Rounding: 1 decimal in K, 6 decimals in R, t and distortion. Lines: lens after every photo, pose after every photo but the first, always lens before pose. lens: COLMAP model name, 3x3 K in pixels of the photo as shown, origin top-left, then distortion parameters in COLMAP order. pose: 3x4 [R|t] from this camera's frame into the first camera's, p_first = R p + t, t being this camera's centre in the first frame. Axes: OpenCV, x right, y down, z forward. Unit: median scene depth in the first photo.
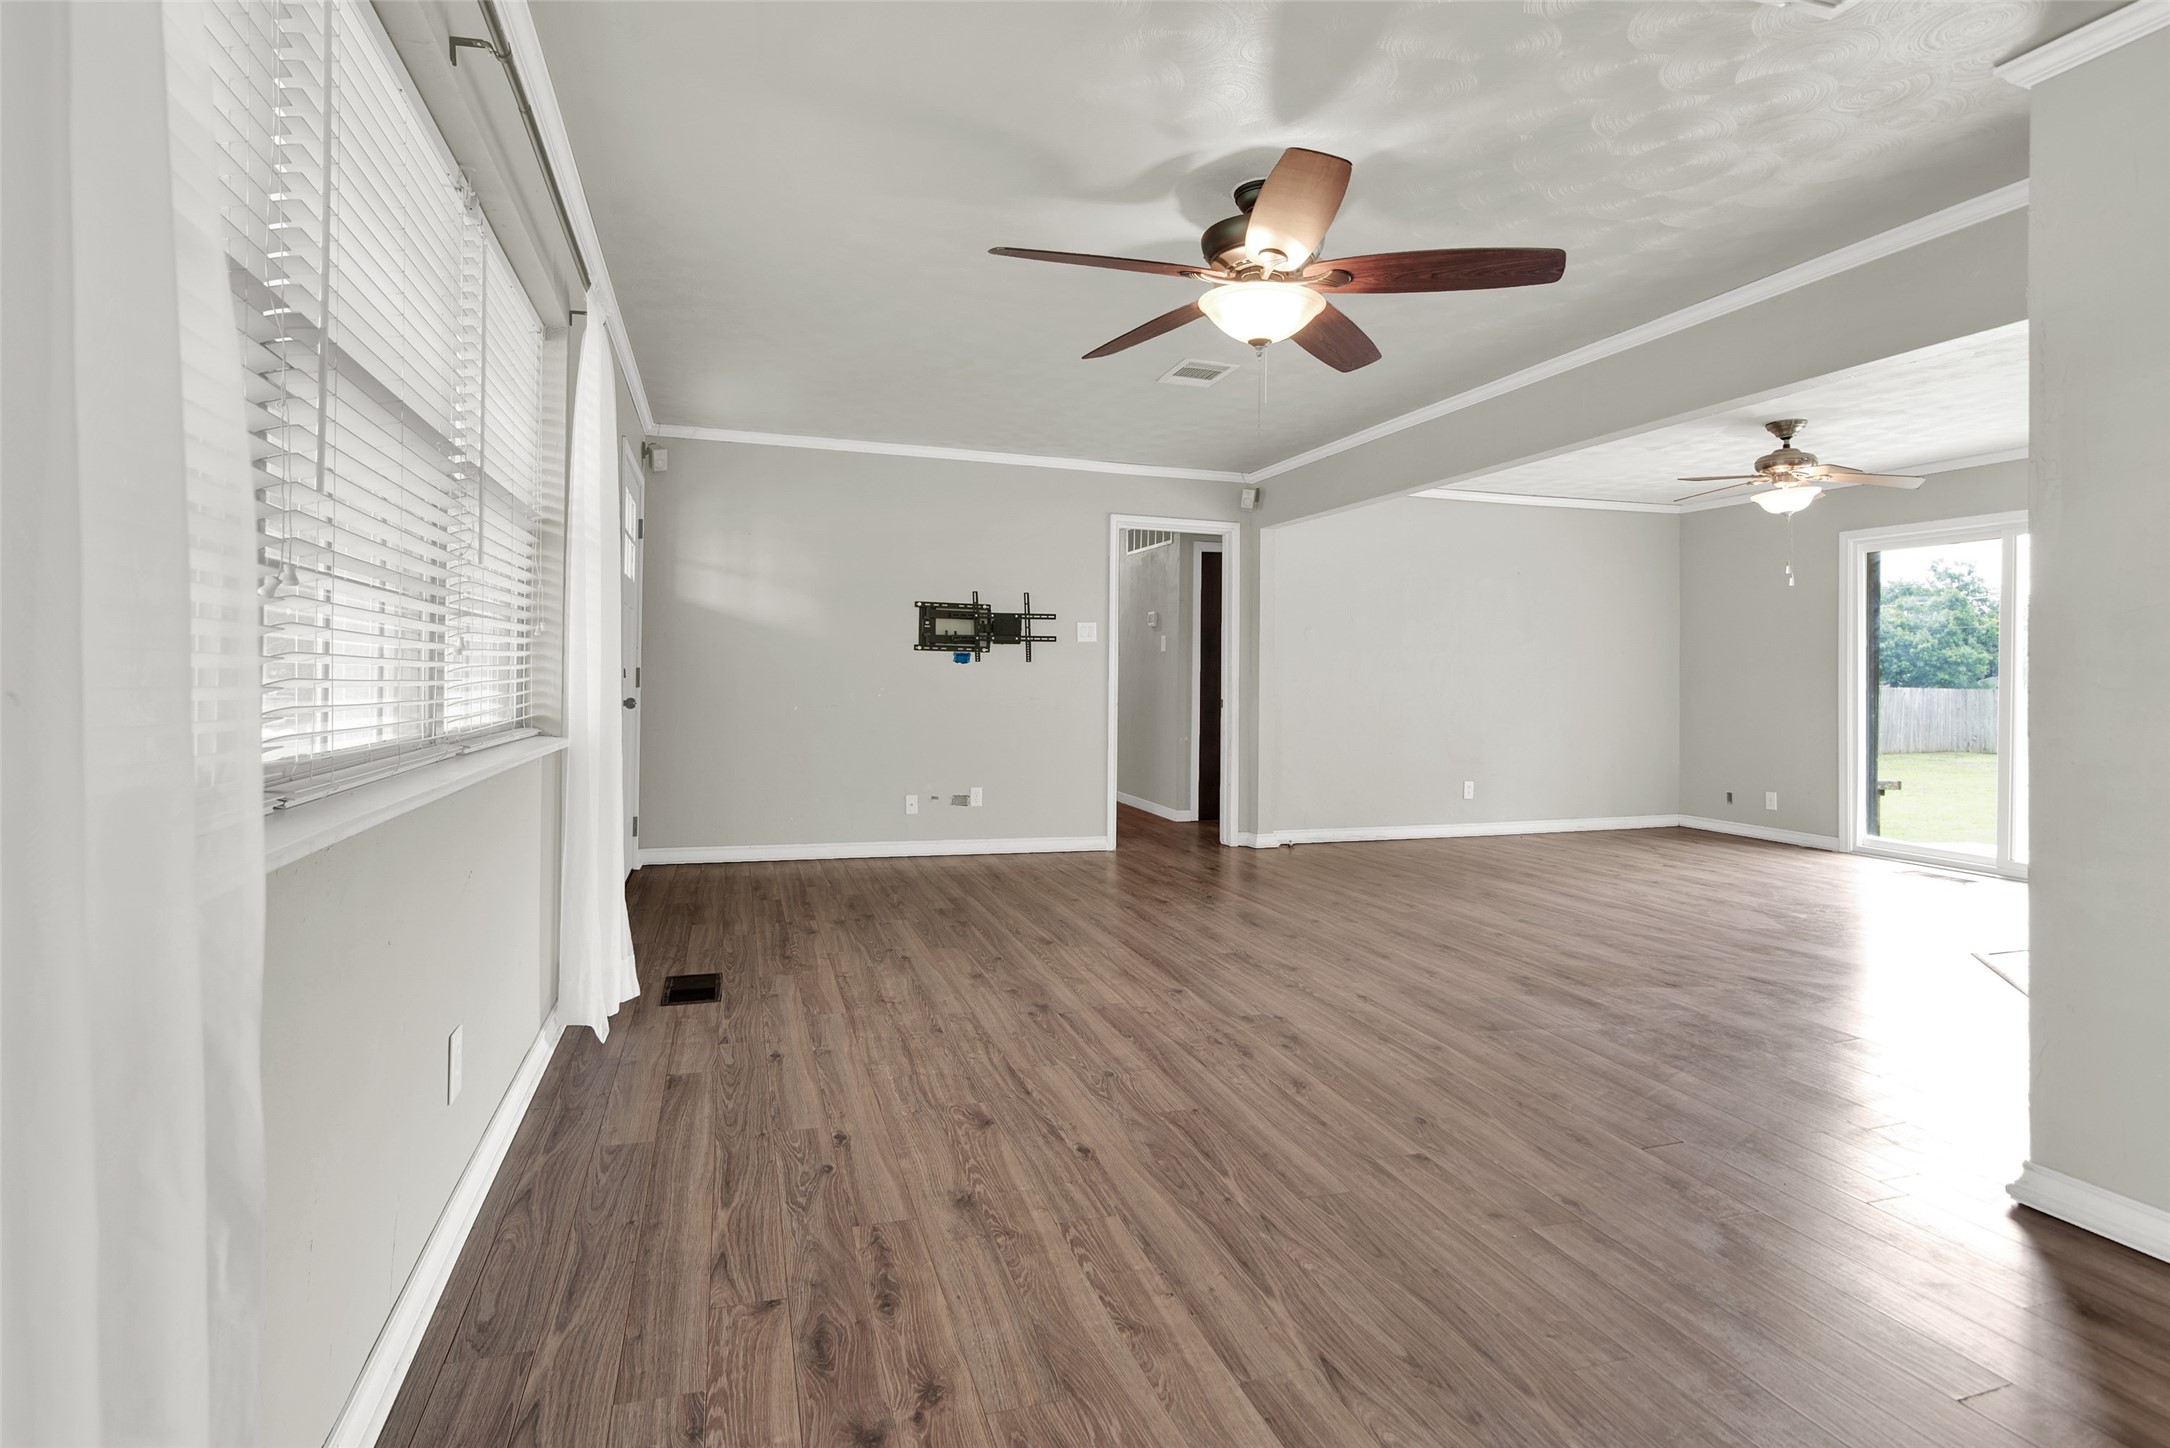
lens RADIAL K [[1049.3, 0, 1052.1], [0, 1049.3, 659.5], [0, 0, 1]] dist [-0.016944, -0.000204]
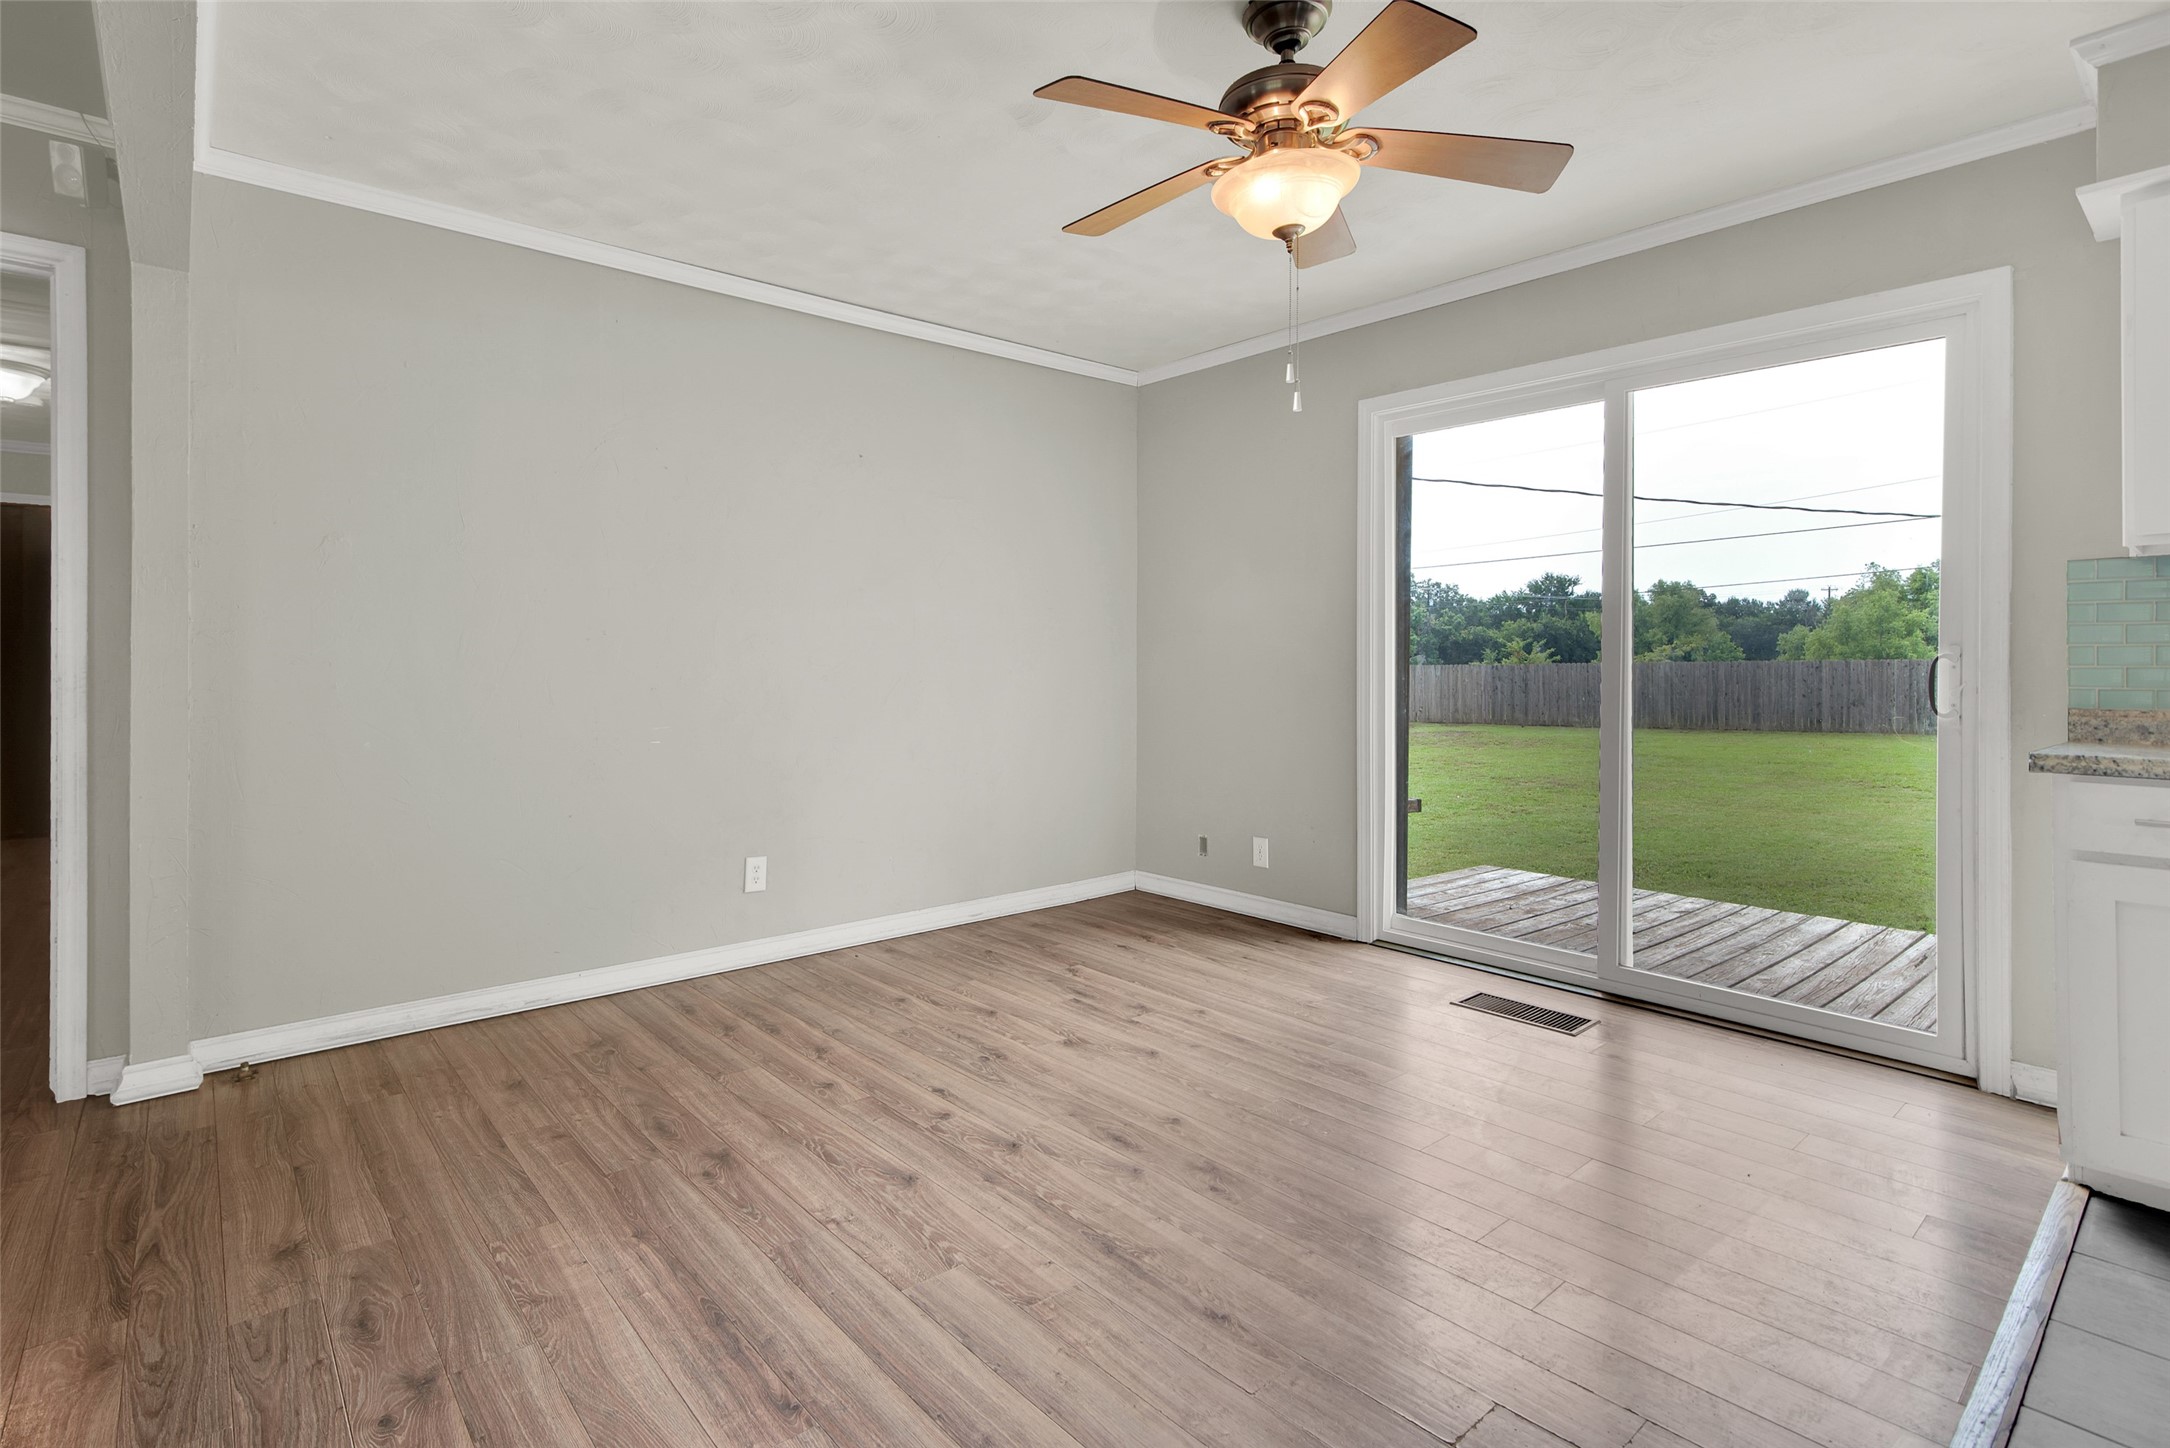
lens RADIAL K [[1039.9, 0, 1062.9], [0, 1039.9, 676.0], [0, 0, 1]] dist [-0.010113, 0.001540]
pose [[0.917449, -0.016922, 0.397493, 0.824973], [0.004662, 0.999484, 0.031790, 0.031884], [-0.397826, -0.027313, 0.917054, 1.175585]]
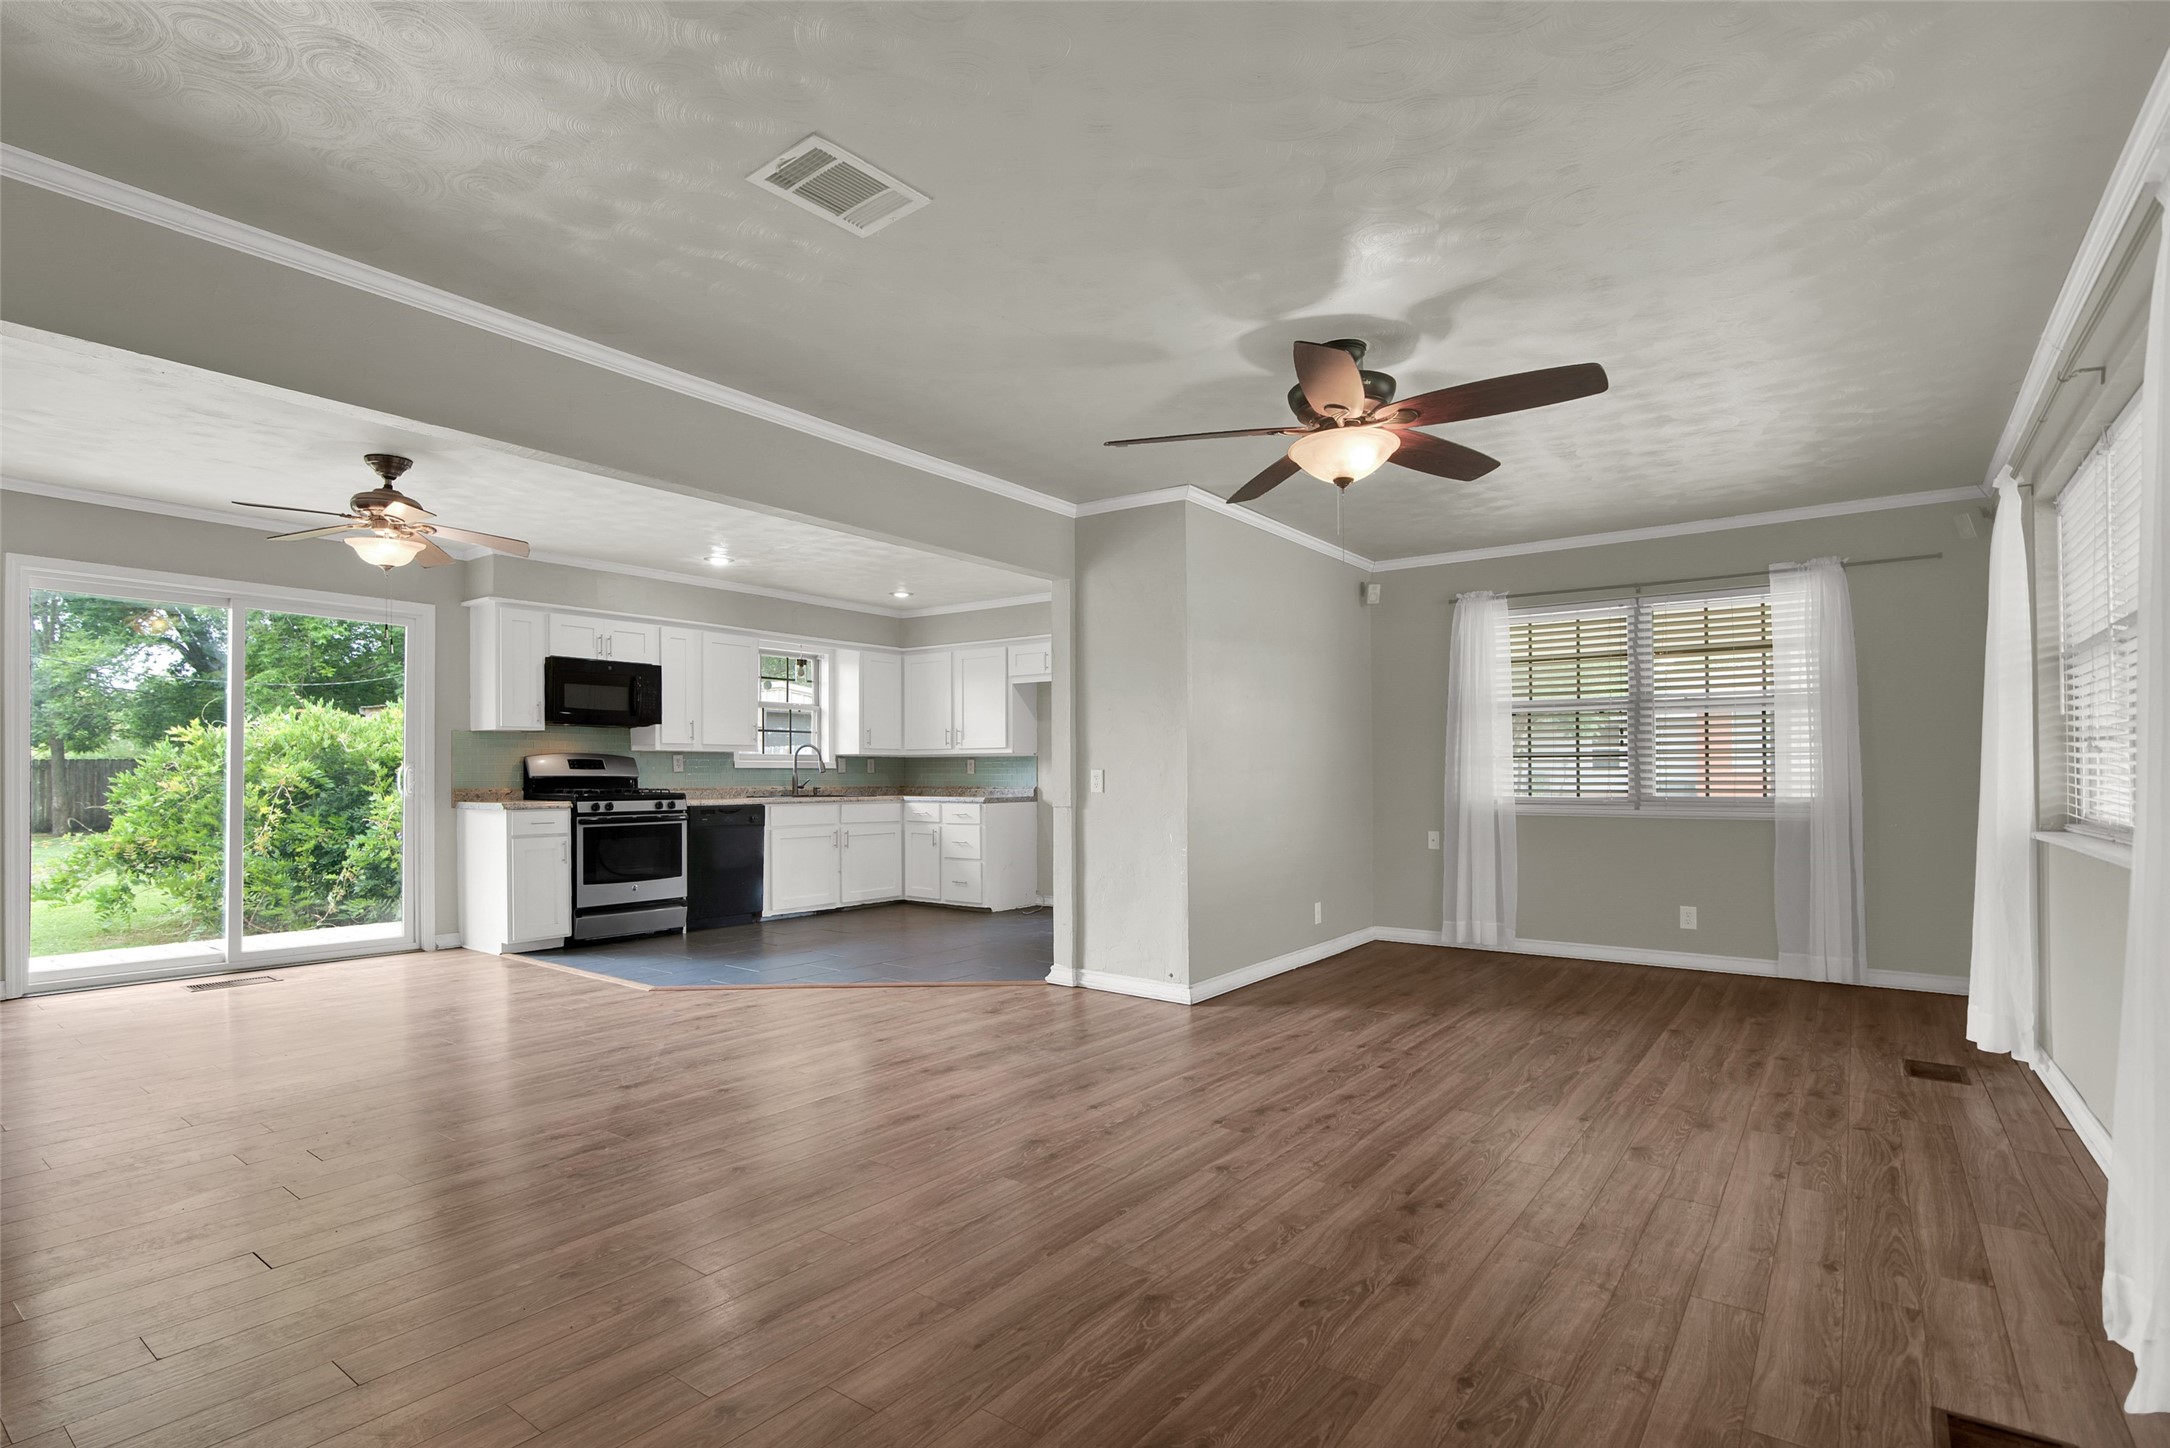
lens RADIAL K [[1049.3, 0, 1055.9], [0, 1049.3, 766.4], [0, 0, 1]] dist [-0.016944, -0.000204]
pose [[-0.578684, -0.011042, 0.815477, -0.533527], [-0.026895, 0.999623, -0.005549, 0.021108], [-0.815109, -0.025143, -0.578762, 1.849373]]
